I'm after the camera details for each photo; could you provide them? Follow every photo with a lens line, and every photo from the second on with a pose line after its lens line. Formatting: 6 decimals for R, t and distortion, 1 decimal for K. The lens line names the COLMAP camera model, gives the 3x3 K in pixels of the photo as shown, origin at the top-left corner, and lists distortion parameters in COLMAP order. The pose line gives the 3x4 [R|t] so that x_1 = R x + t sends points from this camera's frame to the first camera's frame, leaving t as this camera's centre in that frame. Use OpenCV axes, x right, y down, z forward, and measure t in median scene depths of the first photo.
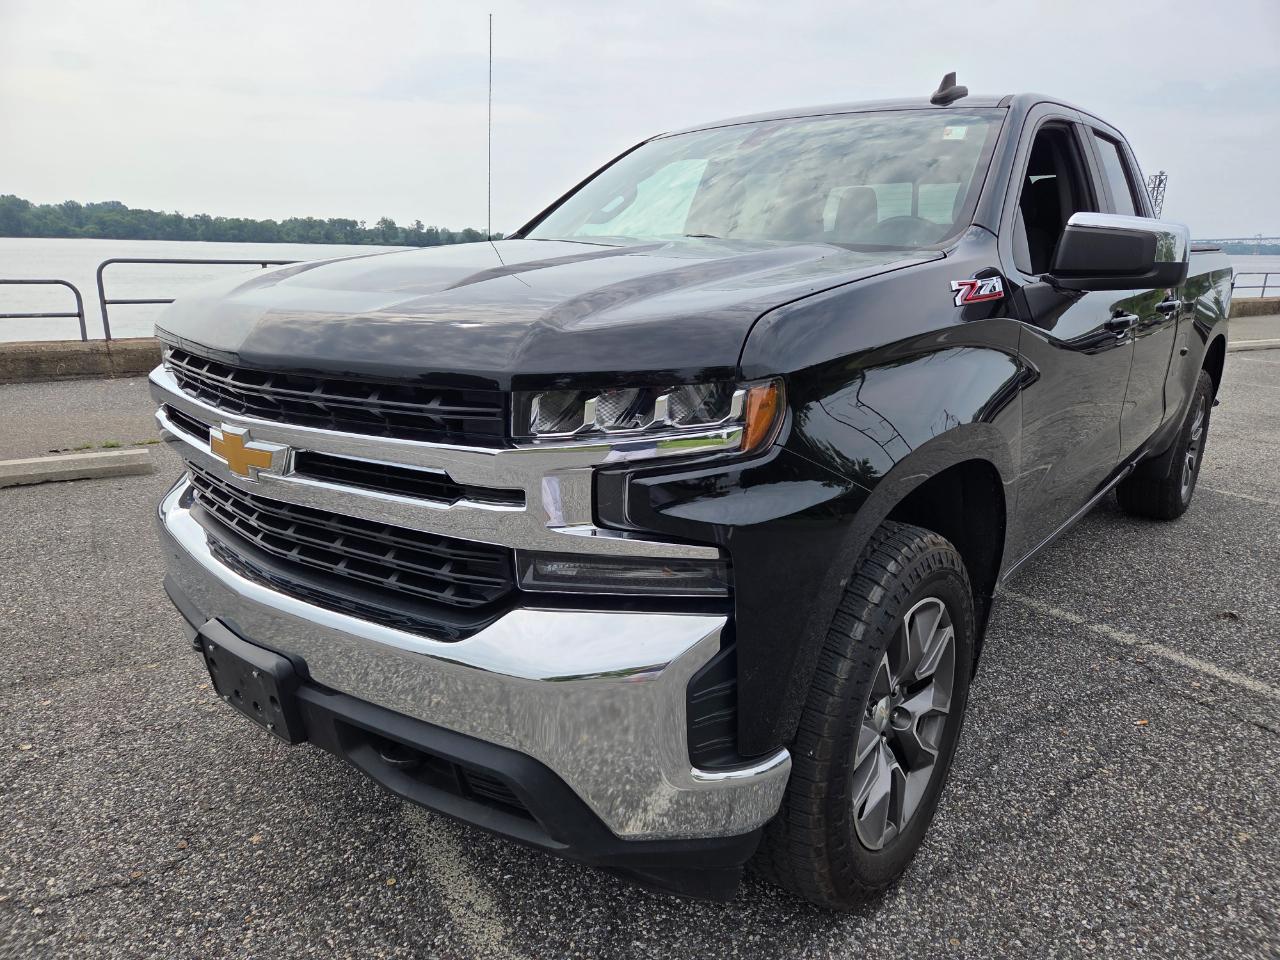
lens RADIAL K [[861.4, 0, 651.6], [0, 861.4, 479.9], [0, 0, 1]] dist [0.080007, -0.061456]
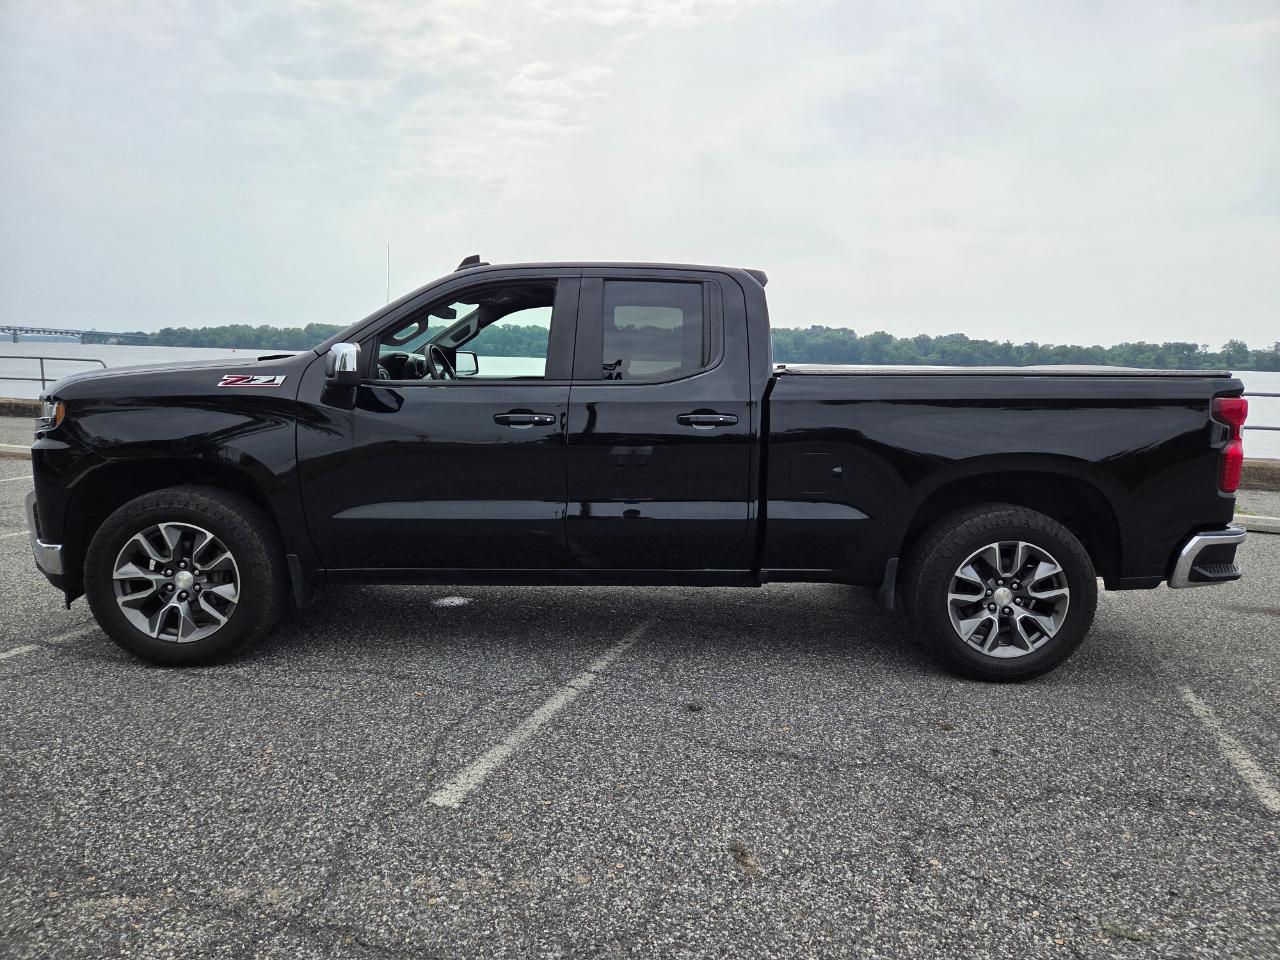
lens RADIAL K [[865.9, 0, 638.2], [0, 865.9, 483.0], [0, 0, 1]] dist [0.074587, -0.057218]
pose [[0.635544, 0.109602, -0.764245, 2.556697], [-0.210993, 0.976847, -0.035369, -0.109849], [0.742675, 0.183729, 0.643955, 0.427526]]
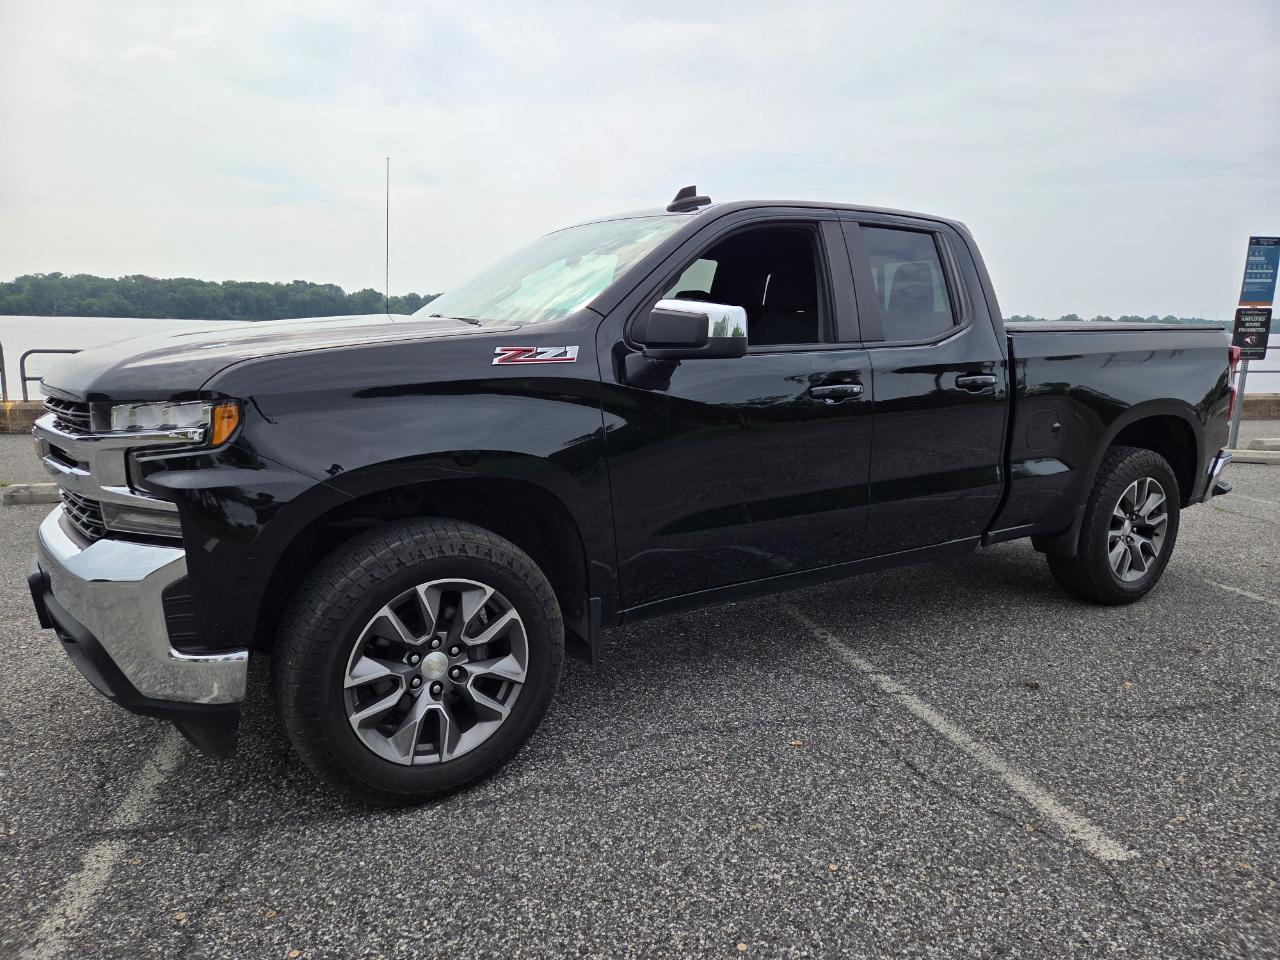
lens RADIAL K [[868.0, 0, 640.0], [0, 868.0, 480.0], [0, 0, 1]] dist [0.086993, -0.065736]
pose [[0.950776, 0.054083, -0.305122, 0.975534], [-0.081448, 0.993646, -0.077673, 0.065607], [0.298983, 0.098701, 0.949140, -0.206289]]
